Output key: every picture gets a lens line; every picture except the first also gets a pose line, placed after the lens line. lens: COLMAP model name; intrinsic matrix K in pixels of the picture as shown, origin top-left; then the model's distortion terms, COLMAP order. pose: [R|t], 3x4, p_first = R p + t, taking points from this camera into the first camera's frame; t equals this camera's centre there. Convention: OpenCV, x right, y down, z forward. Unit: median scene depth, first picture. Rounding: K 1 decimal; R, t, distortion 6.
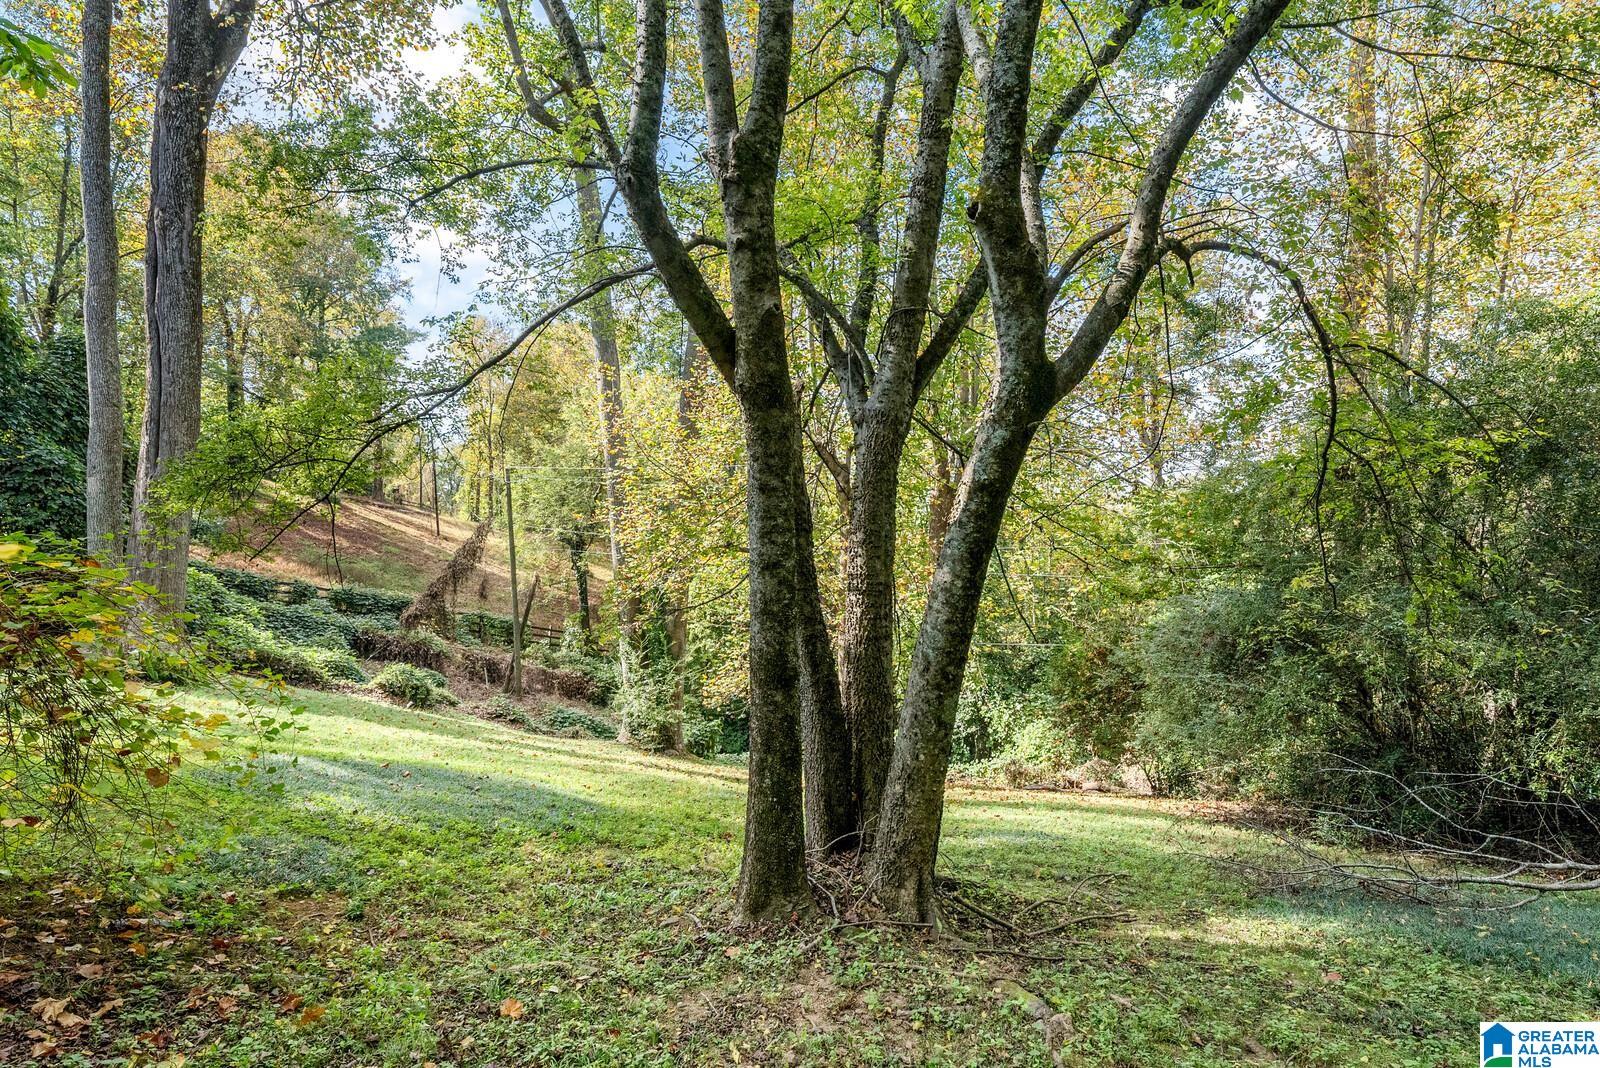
lens RADIAL K [[825.2, 0, 808.2], [0, 825.2, 530.6], [0, 0, 1]] dist [0.005046, -0.002157]
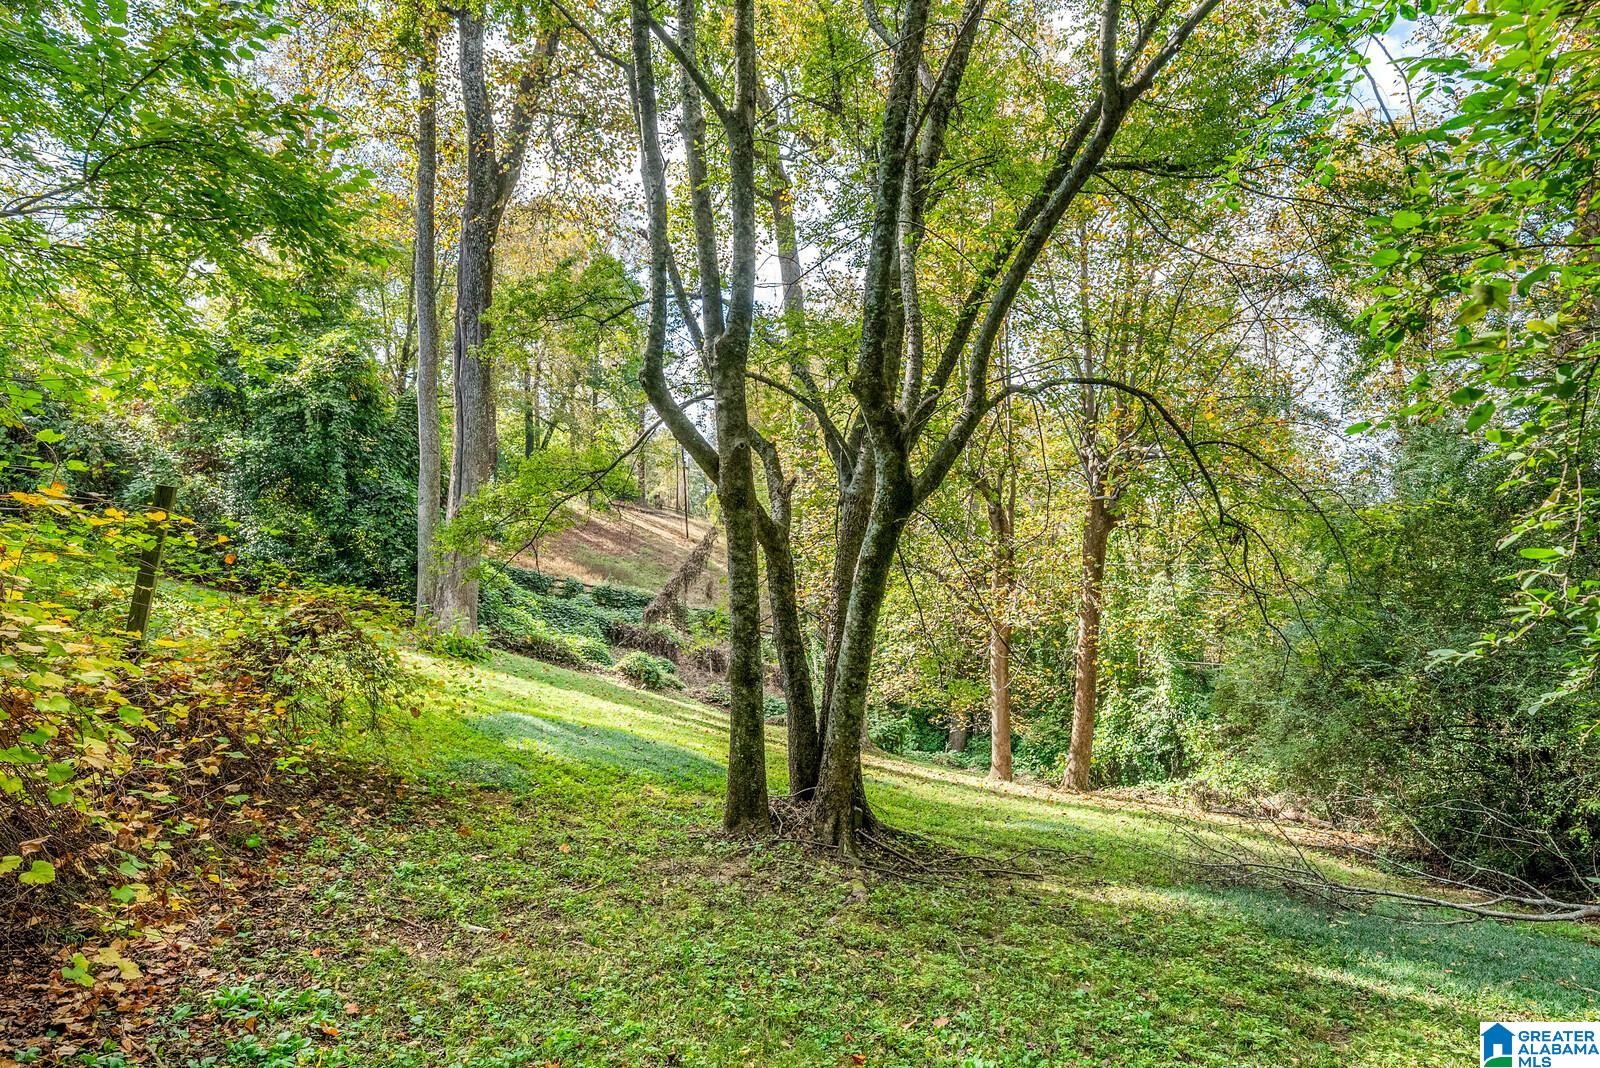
lens RADIAL K [[825.2, 0, 808.2], [0, 825.2, 530.6], [0, 0, 1]] dist [0.005046, -0.002157]
pose [[0.957887, 0.007146, -0.287058, 0.088779], [-0.007234, 0.999974, 0.000757, -0.017822], [0.287055, 0.001351, 0.957913, -0.079407]]
